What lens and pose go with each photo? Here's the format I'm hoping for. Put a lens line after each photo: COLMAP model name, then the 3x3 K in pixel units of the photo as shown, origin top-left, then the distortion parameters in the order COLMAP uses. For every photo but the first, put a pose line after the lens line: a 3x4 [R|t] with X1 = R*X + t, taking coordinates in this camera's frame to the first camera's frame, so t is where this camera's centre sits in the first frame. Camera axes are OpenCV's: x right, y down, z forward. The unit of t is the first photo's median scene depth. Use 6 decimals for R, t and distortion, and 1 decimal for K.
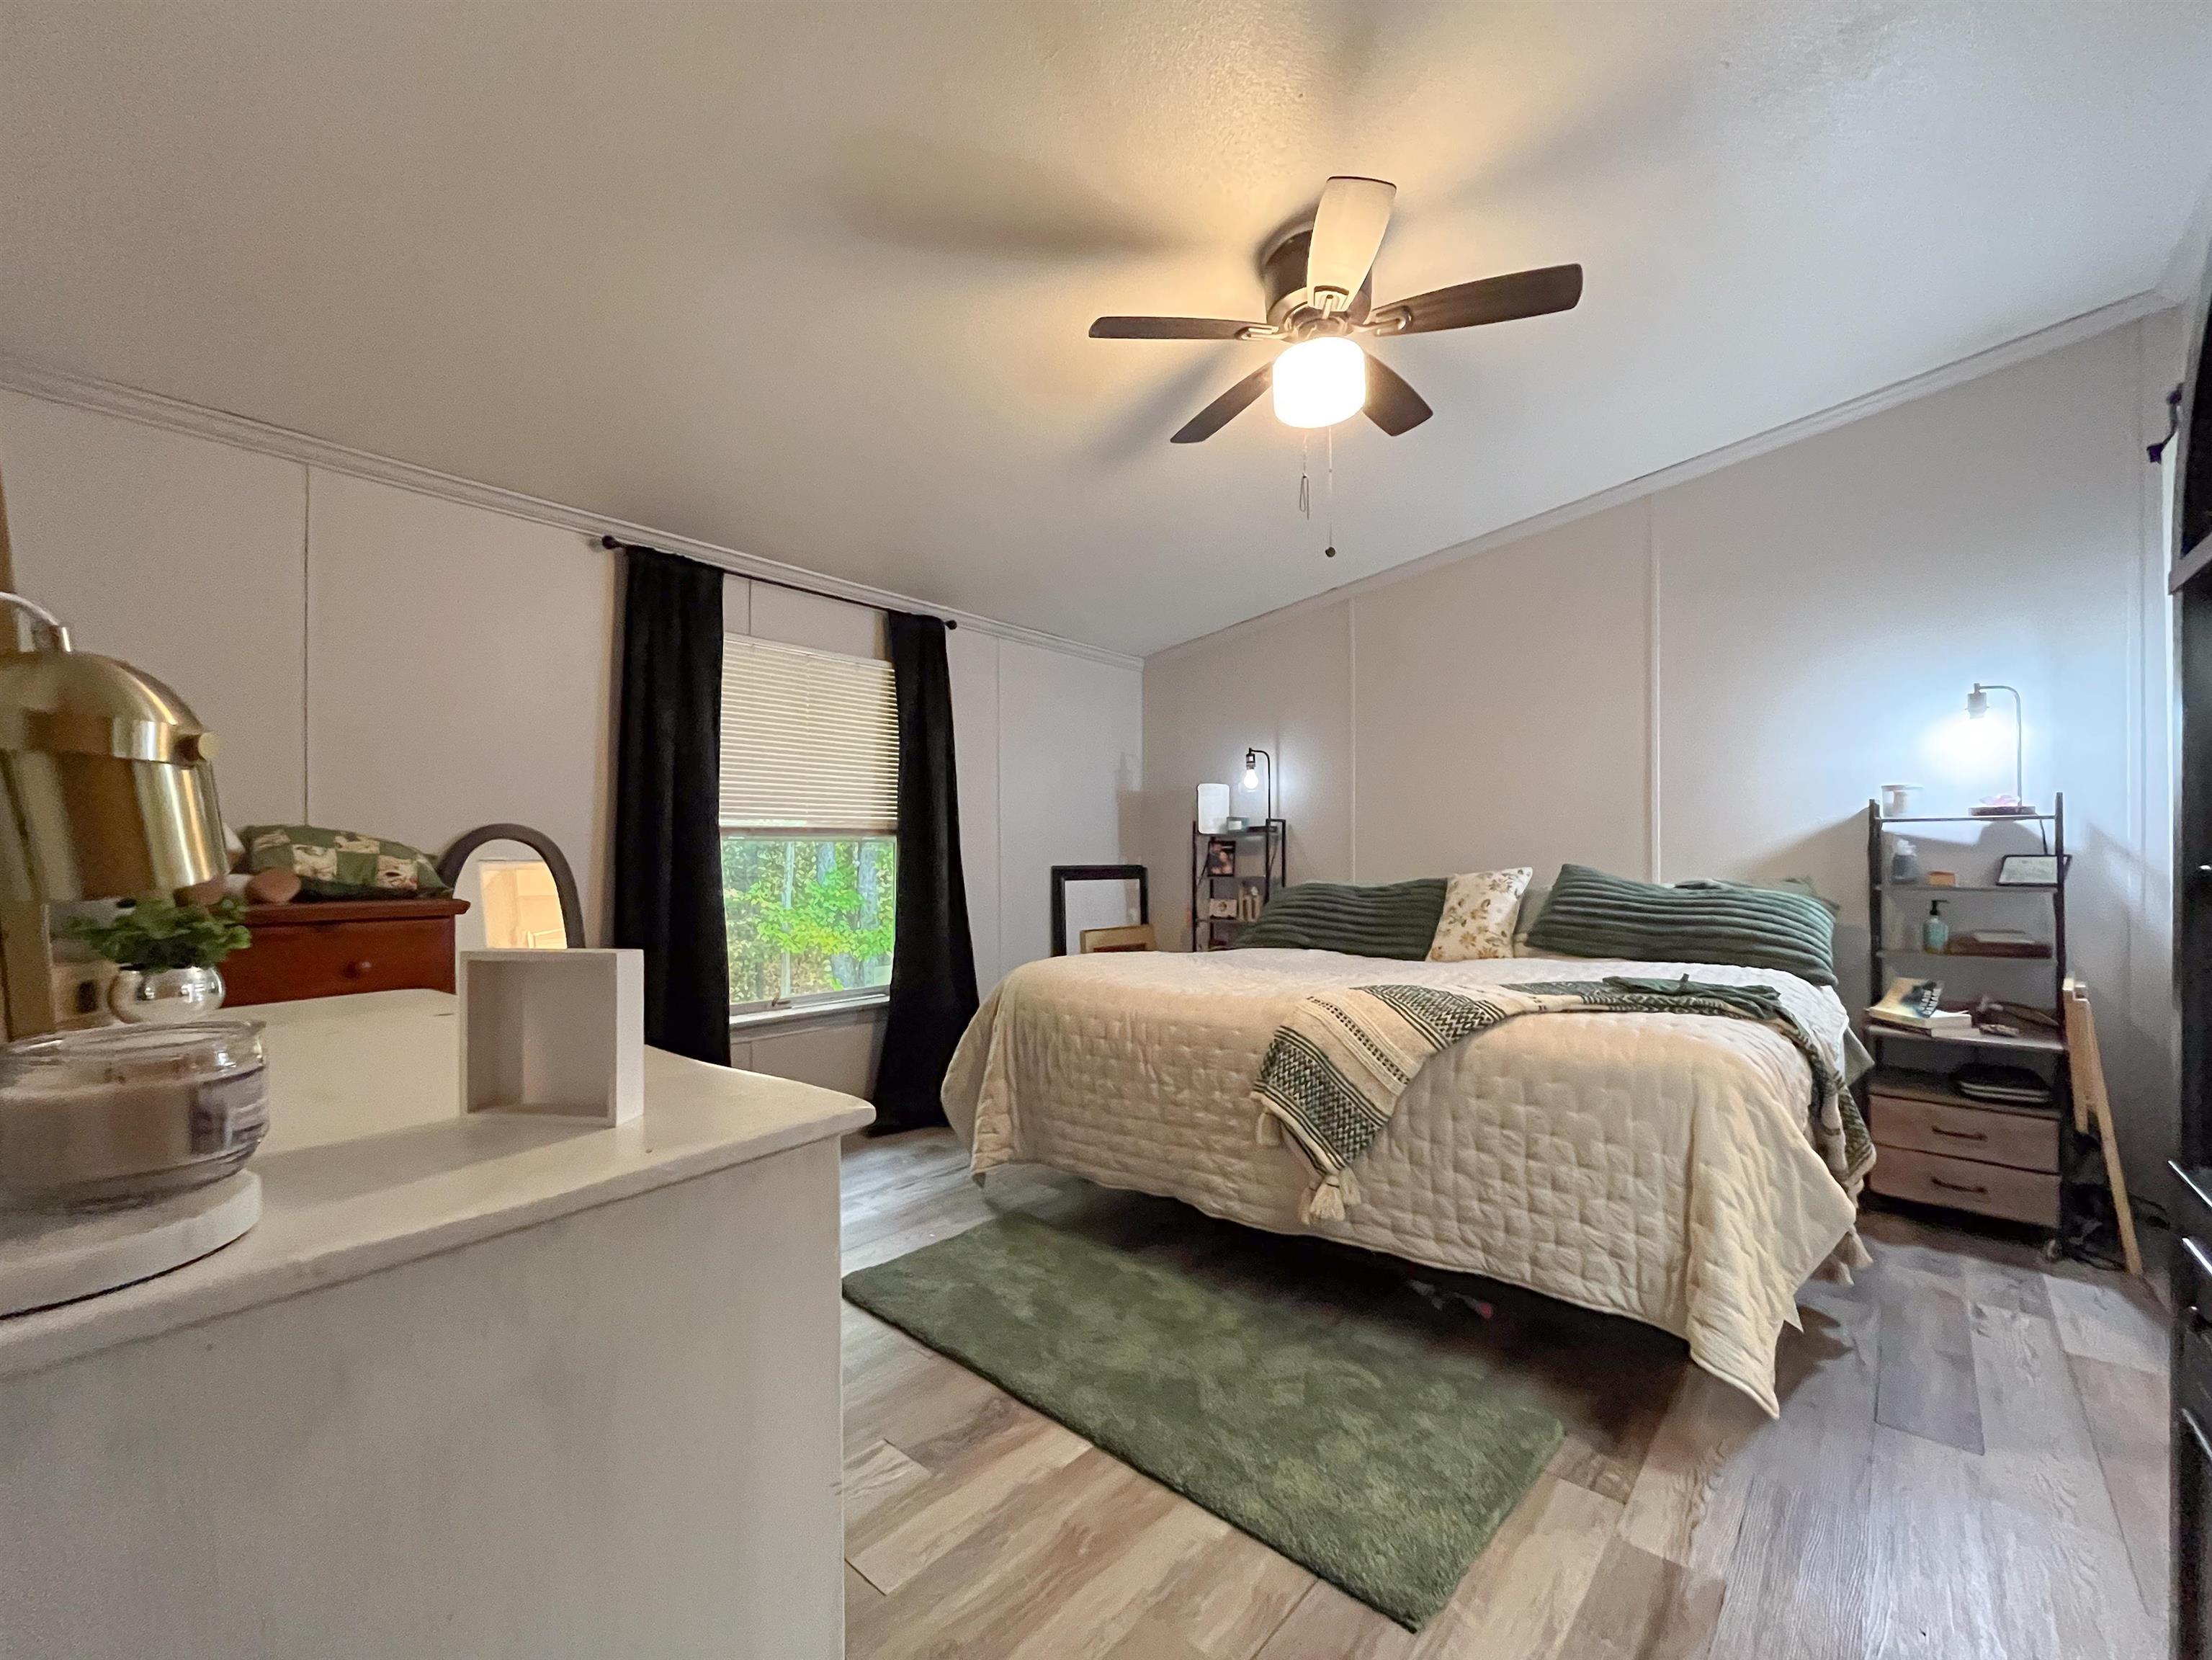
lens RADIAL K [[927.9, 0, 1094.9], [0, 927.9, 840.7], [0, 0, 1]] dist [0.000102, -0.000016]
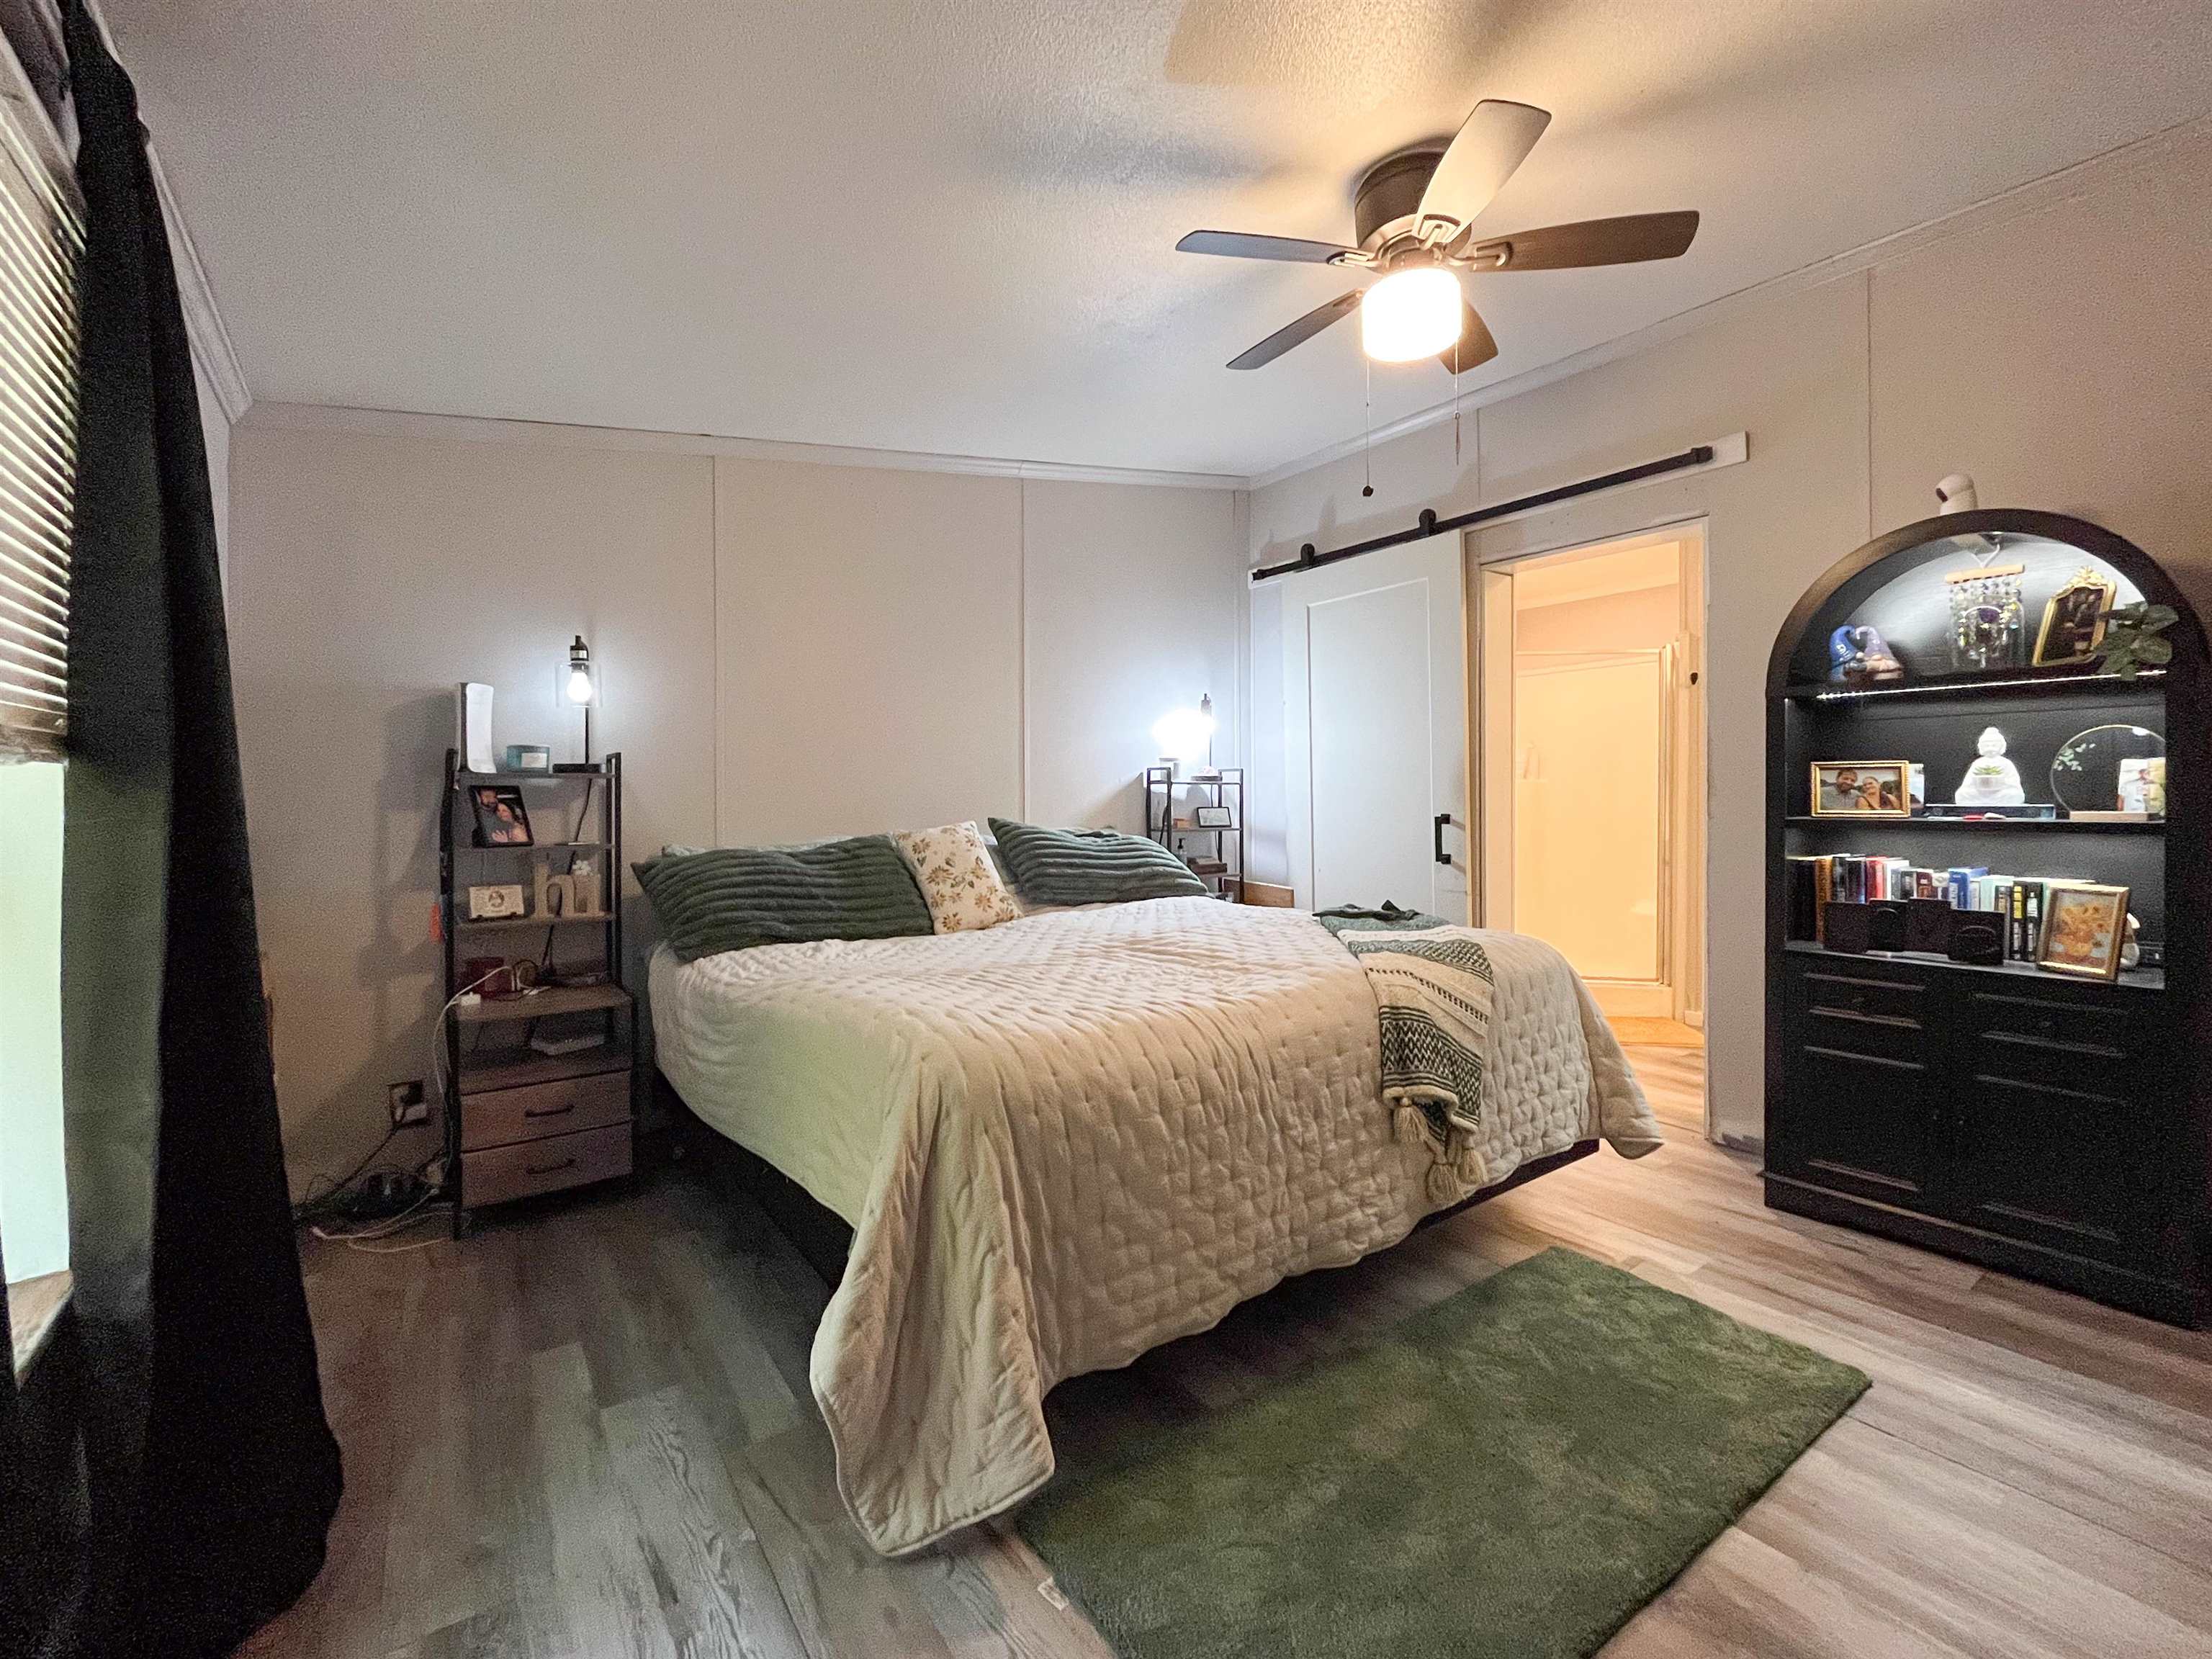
lens RADIAL K [[929.4, 0, 1097.2], [0, 929.4, 800.1], [0, 0, 1]] dist [-0.002300, -0.000300]
pose [[0.219660, 0.000160, 0.975576, -0.573774], [-0.016545, 0.999857, 0.003561, 0.001345], [-0.975436, -0.016923, 0.219632, 0.841321]]
